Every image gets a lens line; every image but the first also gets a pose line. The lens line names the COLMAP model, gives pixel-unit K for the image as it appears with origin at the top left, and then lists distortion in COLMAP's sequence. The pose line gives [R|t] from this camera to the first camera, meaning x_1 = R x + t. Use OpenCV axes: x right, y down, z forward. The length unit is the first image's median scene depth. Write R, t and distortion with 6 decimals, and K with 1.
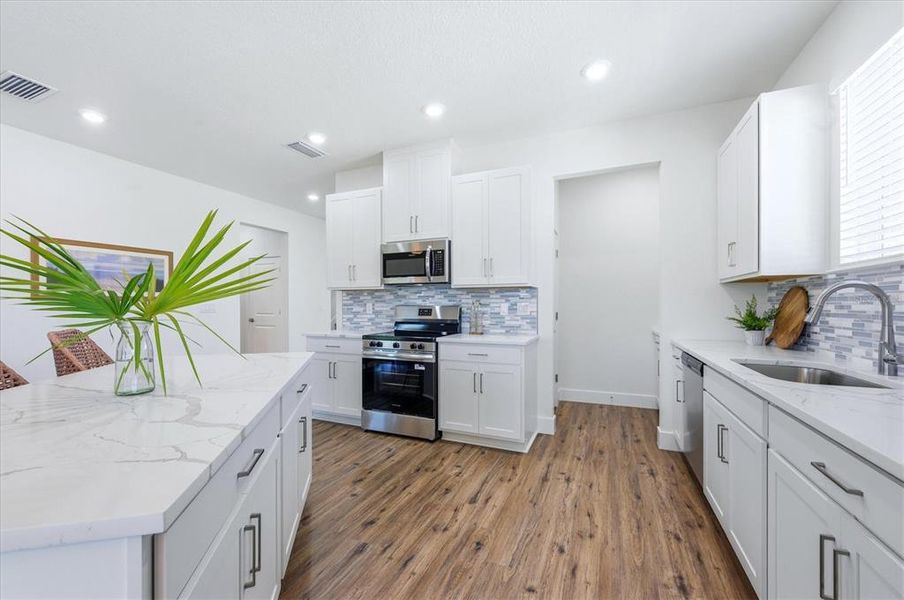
lens RADIAL K [[367.1, 0, 448.0], [0, 367.1, 305.7], [0, 0, 1]] dist [0.003611, 0.000058]
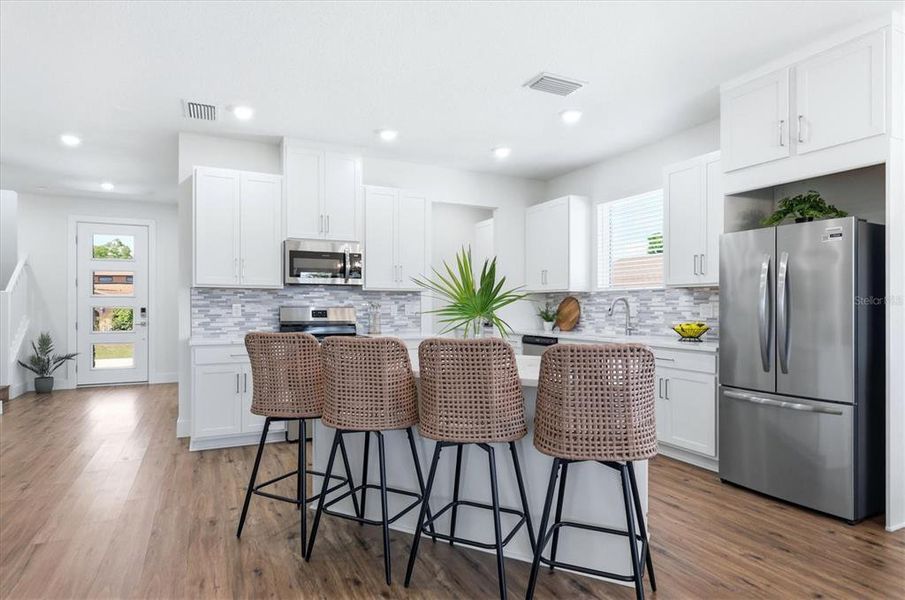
lens RADIAL K [[494.3, 0, 453.2], [0, 494.3, 306.4], [0, 0, 1]] dist [0.000391, -0.000382]
pose [[0.648779, 0.001515, 0.760976, -1.111489], [-0.002404, 0.999997, 0.000059, -0.003829], [-0.760973, -0.001867, 0.648780, -0.144211]]
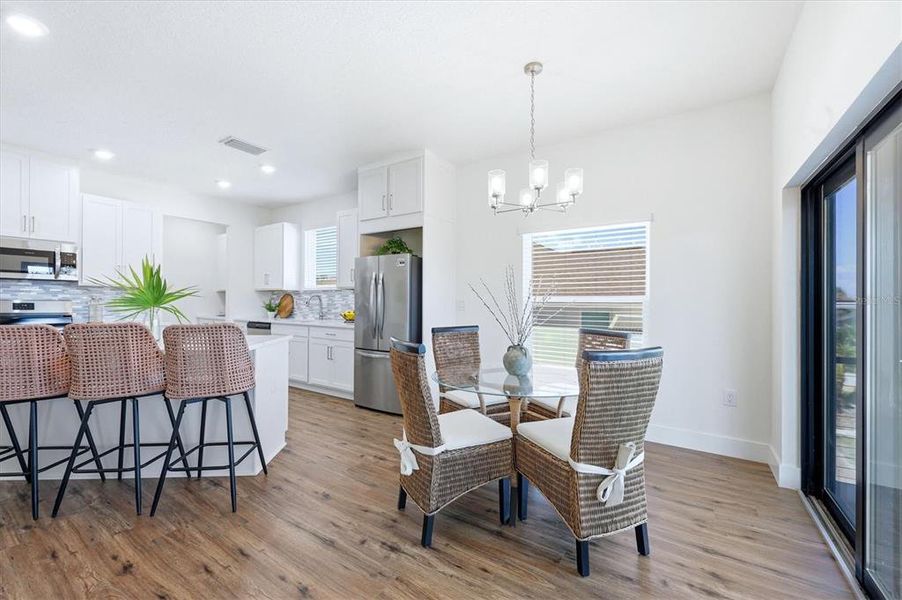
lens RADIAL K [[356.8, 0, 451.0], [0, 356.8, 300.0], [0, 0, 1]] dist [-0.010662, 0.000275]
pose [[0.170553, 0.006229, 0.985329, -1.132883], [-0.006758, 0.999964, -0.005152, -0.004058], [-0.985325, -0.005780, 0.170589, -0.489732]]
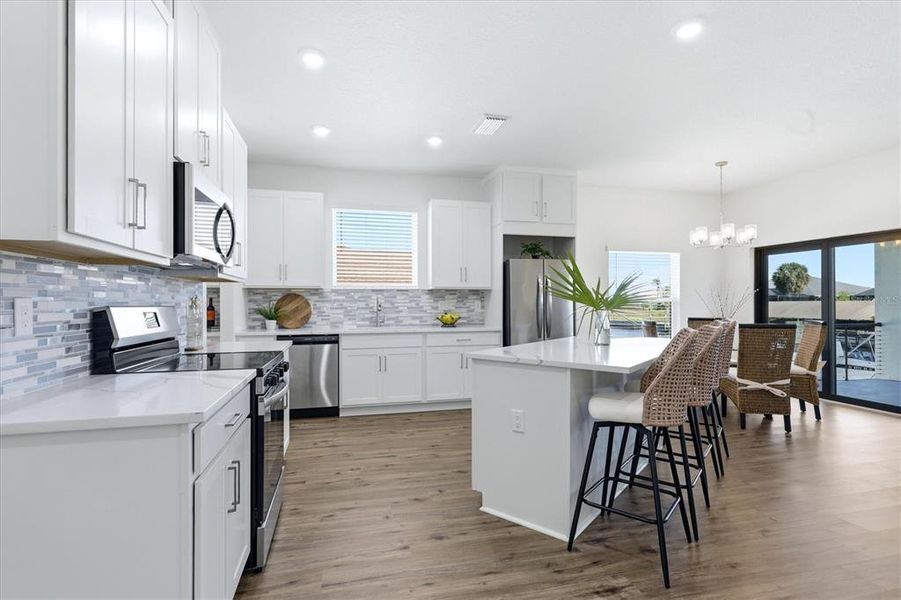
lens RADIAL K [[440.8, 0, 450.5], [0, 440.8, 300.0], [0, 0, 1]] dist [-0.001073, -0.000128]
pose [[-0.613118, 0.007329, 0.789957, -1.013393], [0.003584, 0.999972, -0.006496, -0.004063], [-0.789983, -0.001152, -0.613128, 1.411869]]
